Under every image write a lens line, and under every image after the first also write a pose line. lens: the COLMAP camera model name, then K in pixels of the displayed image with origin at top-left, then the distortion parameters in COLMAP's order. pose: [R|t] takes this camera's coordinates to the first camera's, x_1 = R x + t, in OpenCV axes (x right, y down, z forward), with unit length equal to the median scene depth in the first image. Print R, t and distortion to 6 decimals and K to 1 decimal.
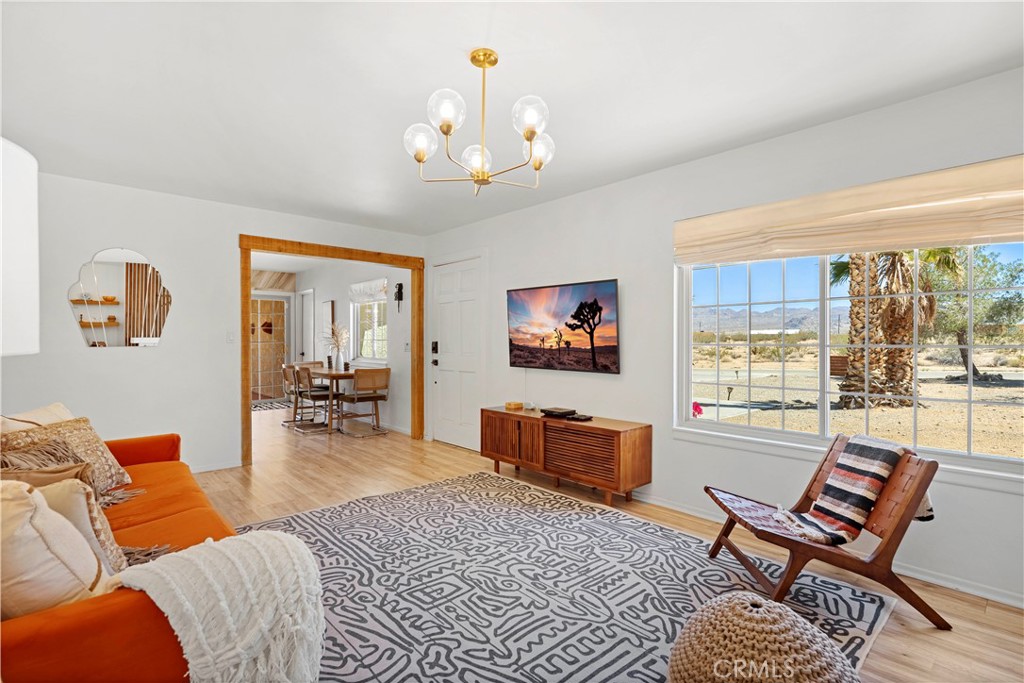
lens RADIAL K [[496.3, 0, 517.8], [0, 496.3, 337.3], [0, 0, 1]] dist [-0.001576, 0.000039]
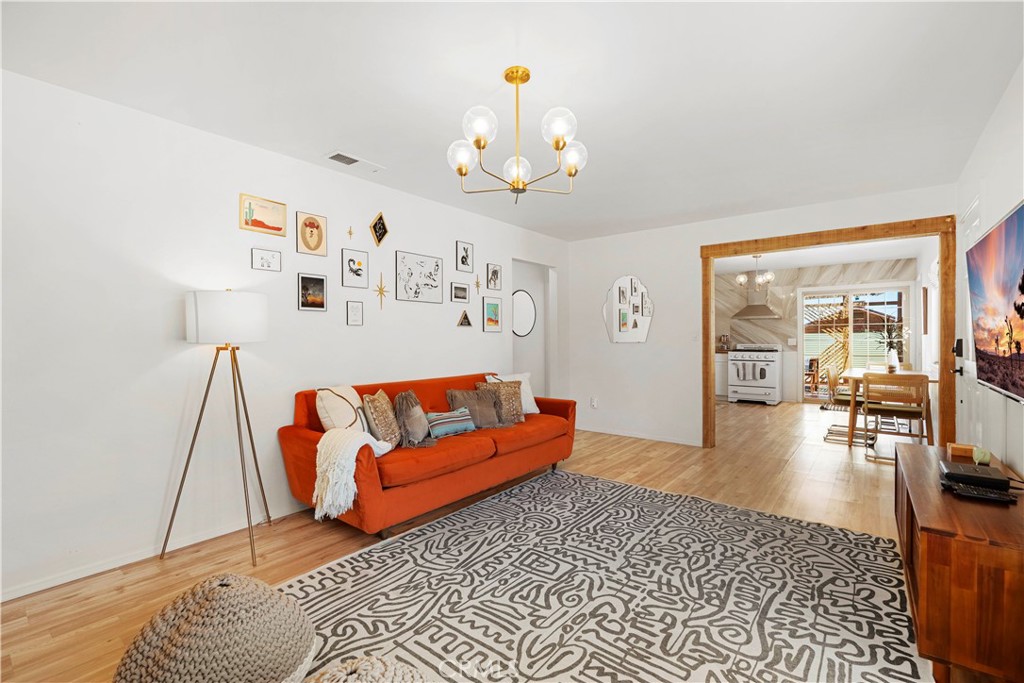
lens RADIAL K [[455.4, 0, 504.8], [0, 455.4, 339.3], [0, 0, 1]] dist [-0.004160, -0.000511]
pose [[0.148420, 0.005153, -0.988911, 0.660581], [0.007188, 0.999954, 0.006289, -0.001331], [0.988898, -0.008041, 0.148376, 0.608020]]
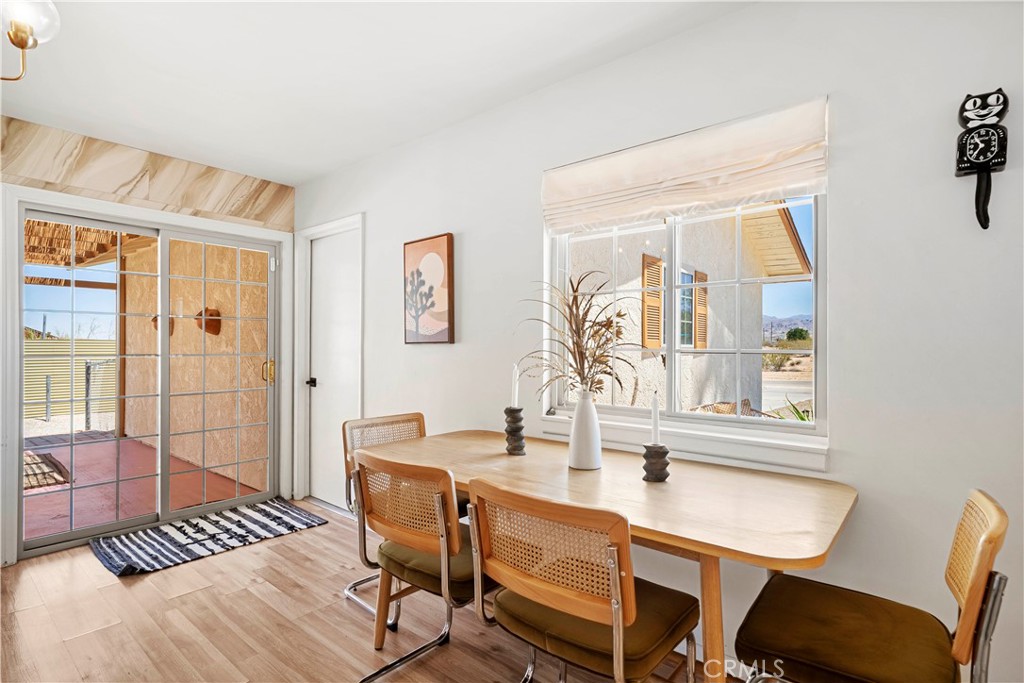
lens RADIAL K [[510.6, 0, 511.5], [0, 510.6, 349.7], [0, 0, 1]] dist [0.000052, -0.000027]
pose [[0.992896, 0.009206, 0.118630, -0.995541], [-0.009329, 0.999956, 0.000477, 0.013715], [-0.118621, -0.001580, 0.992938, 1.742097]]
